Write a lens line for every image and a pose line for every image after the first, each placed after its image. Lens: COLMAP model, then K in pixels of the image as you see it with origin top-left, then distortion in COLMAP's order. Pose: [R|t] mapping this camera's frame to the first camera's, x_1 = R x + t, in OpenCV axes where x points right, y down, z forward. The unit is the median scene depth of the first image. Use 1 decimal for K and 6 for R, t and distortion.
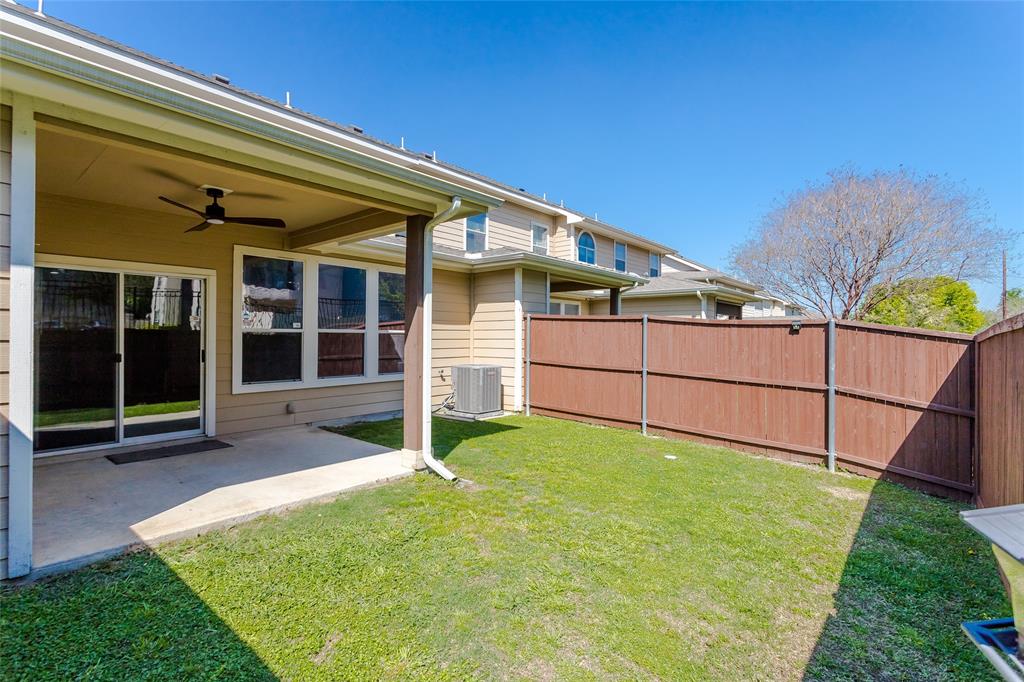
lens RADIAL K [[491.8, 0, 506.8], [0, 491.8, 336.7], [0, 0, 1]] dist [-0.000498, 0.000276]
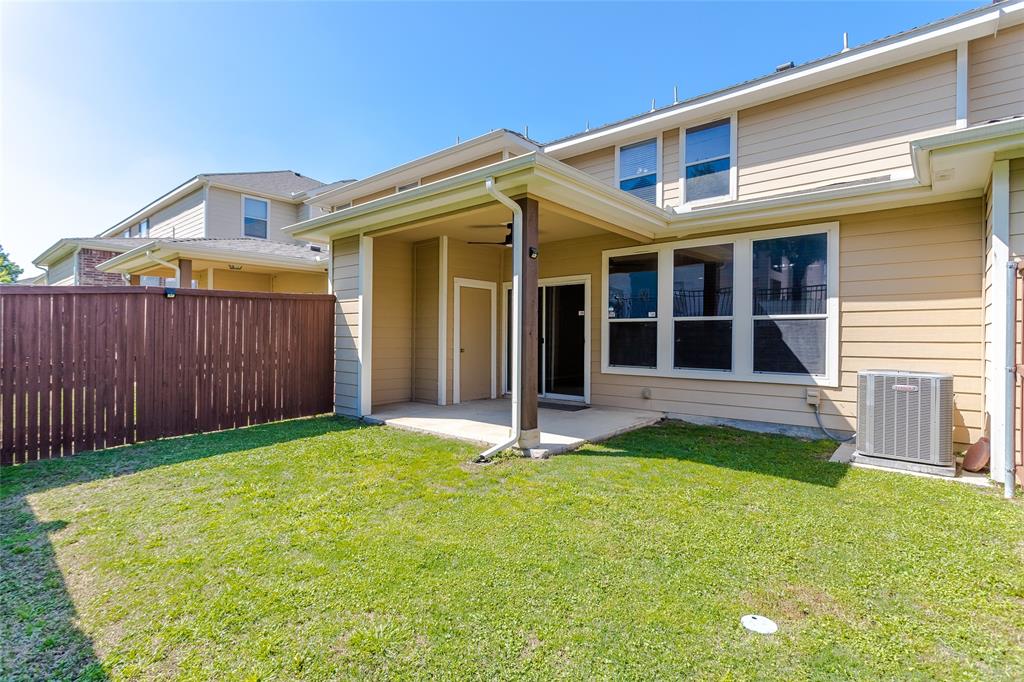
lens RADIAL K [[491.8, 0, 511.4], [0, 491.8, 338.9], [0, 0, 1]] dist [-0.000498, 0.000276]
pose [[-0.019407, -0.003175, -0.999807, 0.608817], [-0.008127, 0.999962, -0.003018, 0.033480], [0.999779, 0.008067, -0.019432, 0.719525]]
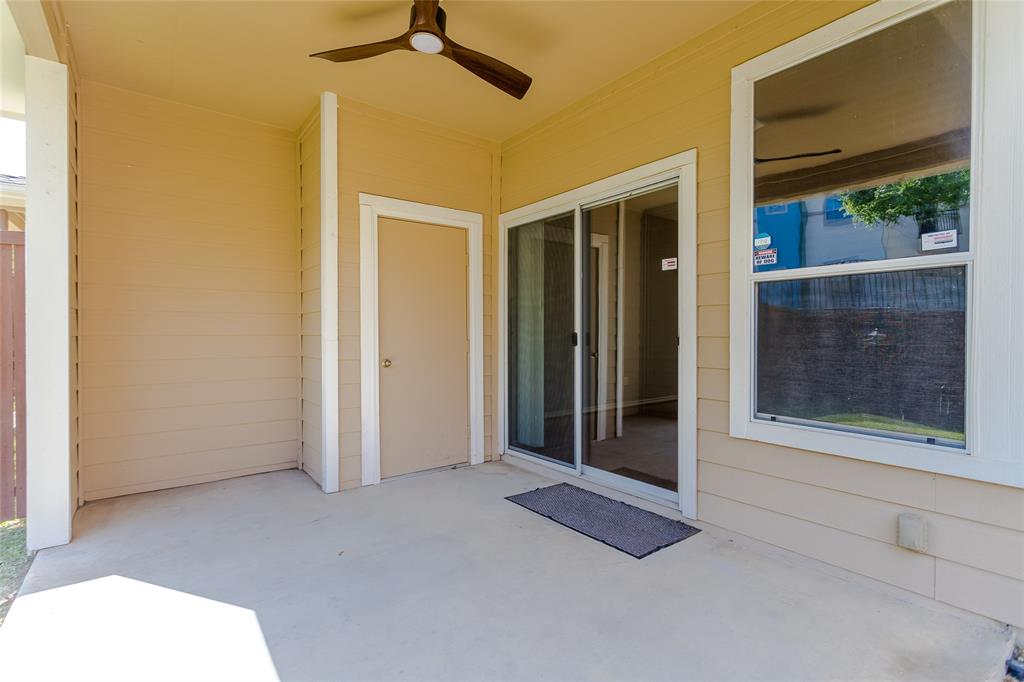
lens RADIAL K [[491.8, 0, 501.9], [0, 491.8, 336.6], [0, 0, 1]] dist [-0.000498, 0.000276]
pose [[-0.252700, 0.004427, -0.967535, -0.100727], [-0.001329, 0.999987, 0.004923, 0.028649], [0.967544, 0.002529, -0.252691, 0.828152]]
